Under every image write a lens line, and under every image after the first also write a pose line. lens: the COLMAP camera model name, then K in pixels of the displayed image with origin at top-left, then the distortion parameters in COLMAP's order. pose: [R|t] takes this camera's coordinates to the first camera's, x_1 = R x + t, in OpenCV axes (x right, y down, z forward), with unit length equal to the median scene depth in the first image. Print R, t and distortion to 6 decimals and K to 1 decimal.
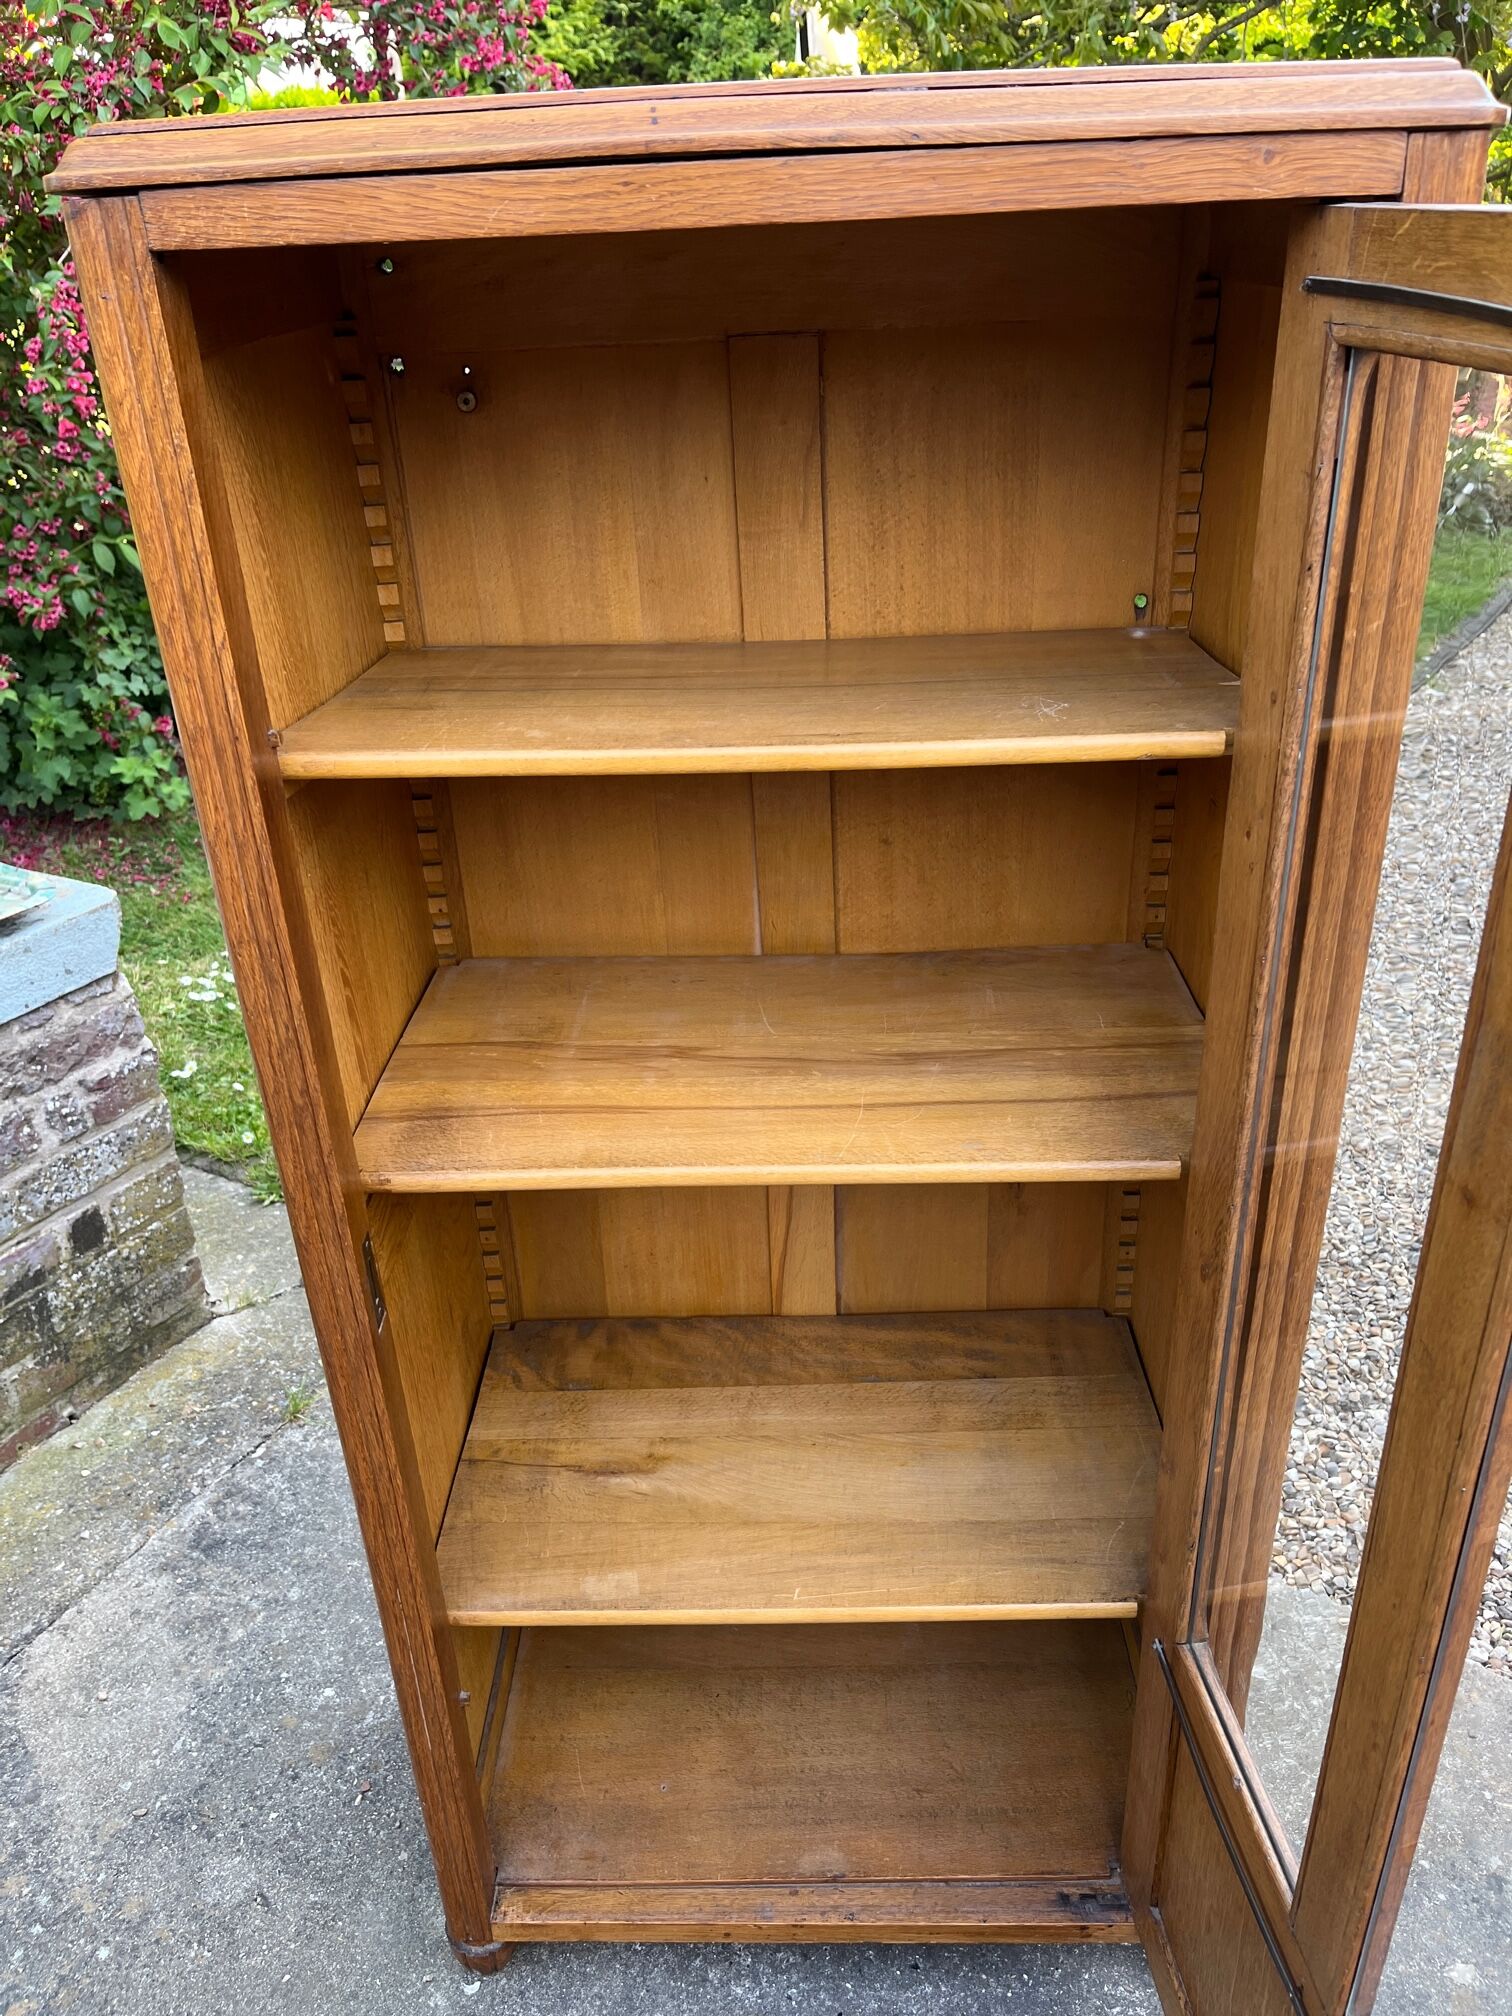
lens RADIAL K [[1485.1, 0, 756.0], [0, 1485.1, 1008.0], [0, 0, 1]] dist [0.061150, -0.093183]
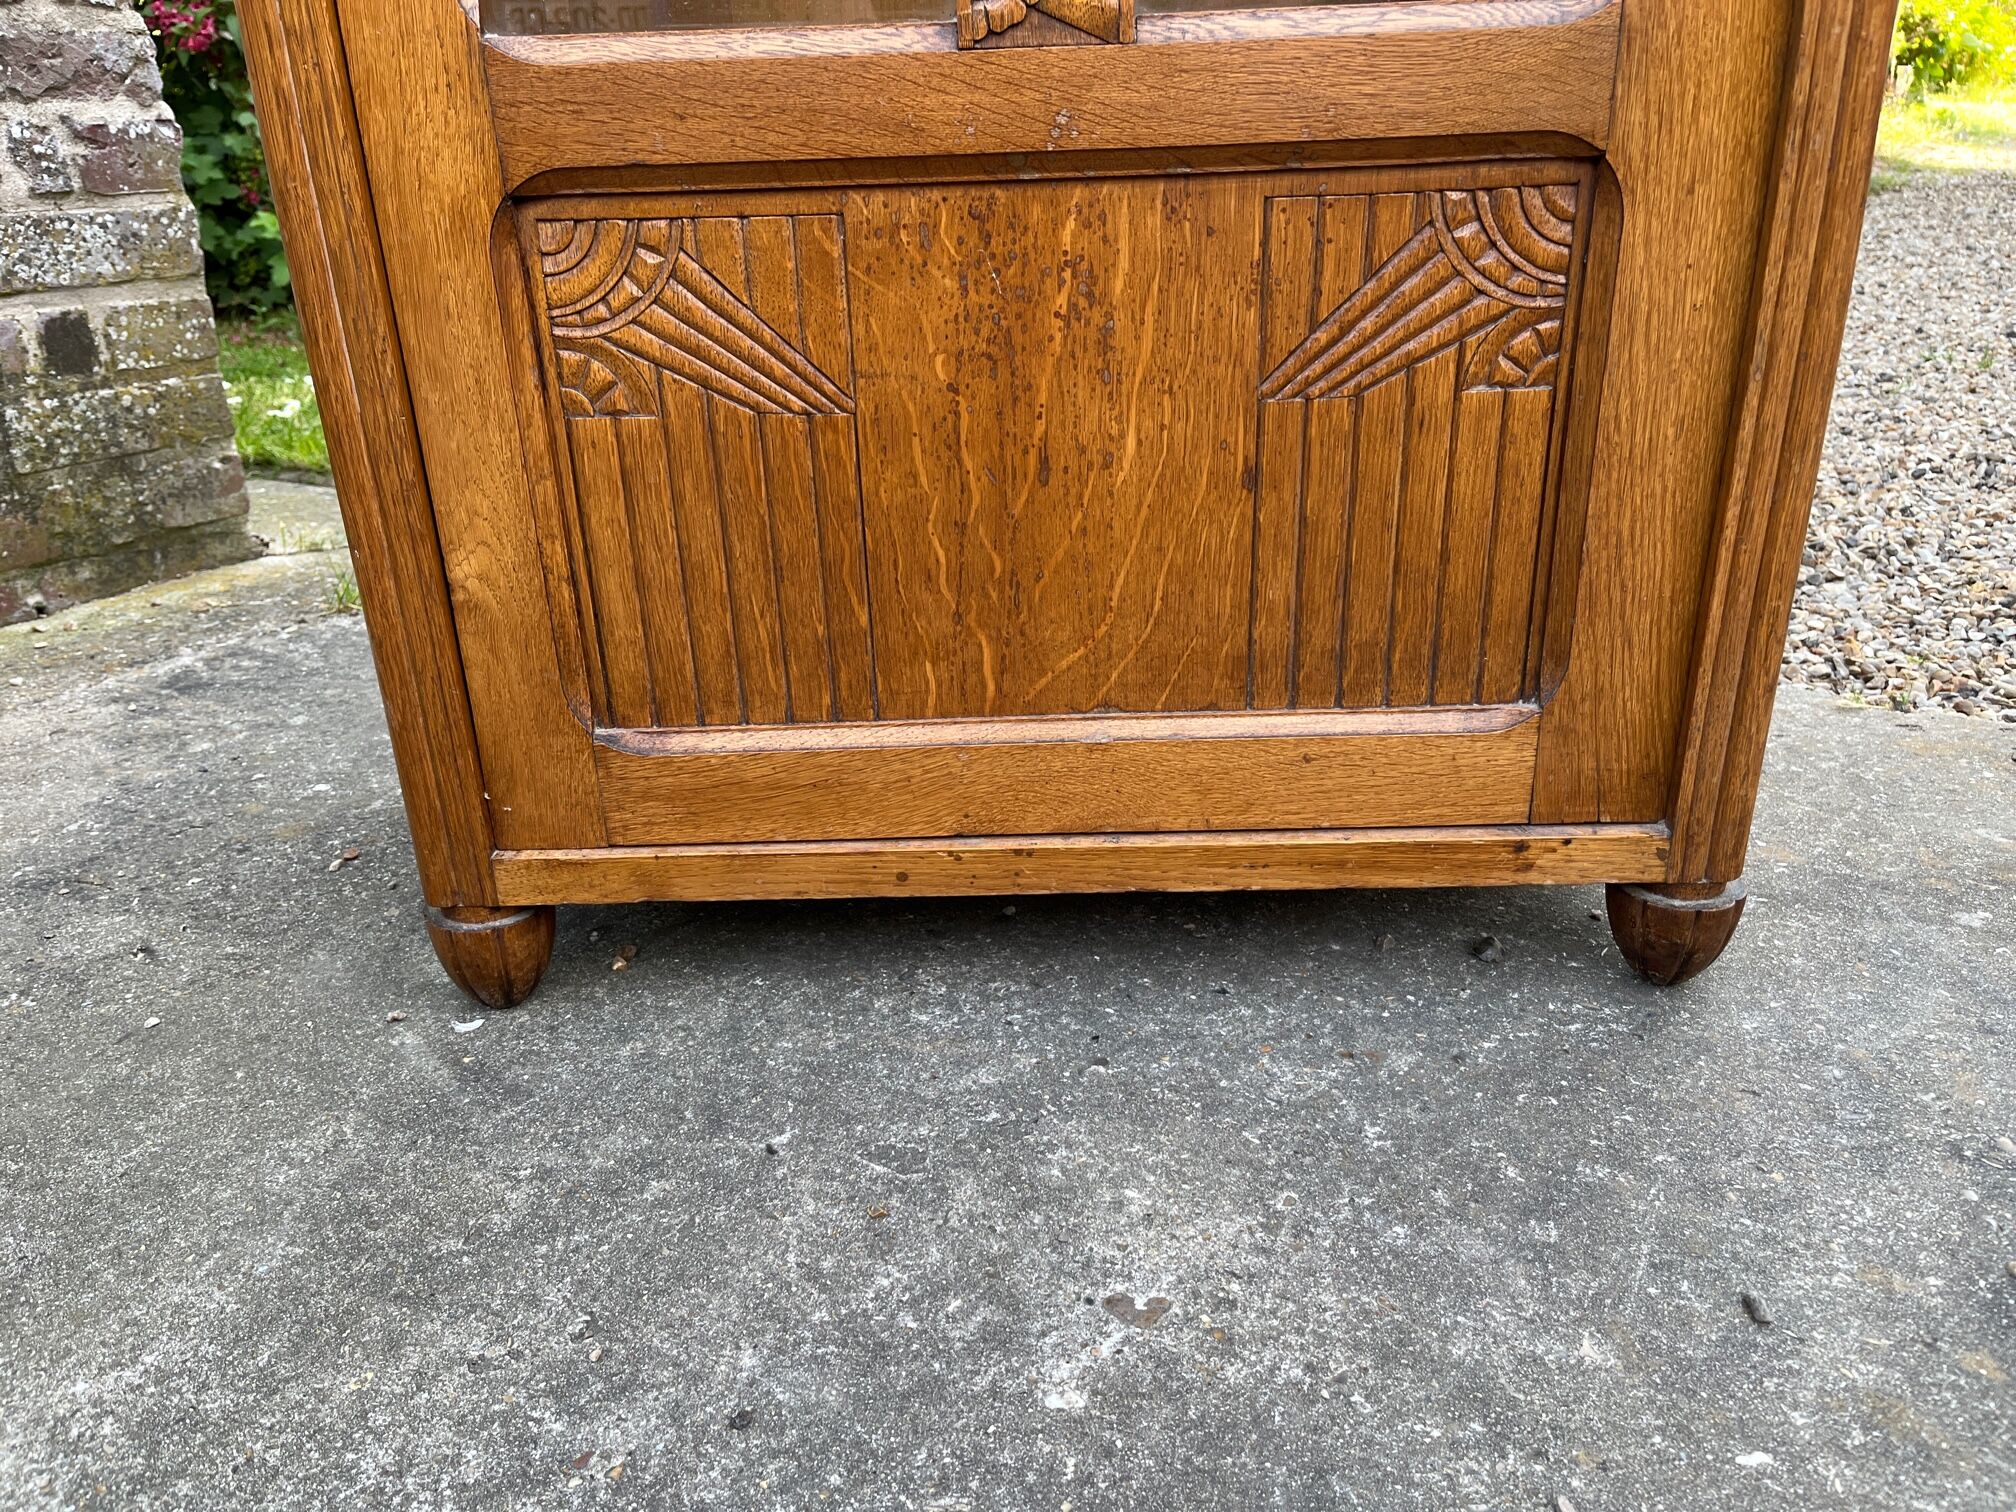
lens RADIAL K [[1506.8, 0, 1015.1], [0, 1506.8, 761.8], [0, 0, 1]] dist [0.074036, -0.112799]
pose [[0.999970, 0.006394, 0.004333, 0.021305], [-0.006092, 0.997781, -0.066298, 0.592257], [-0.004747, 0.066270, 0.997790, 0.399159]]
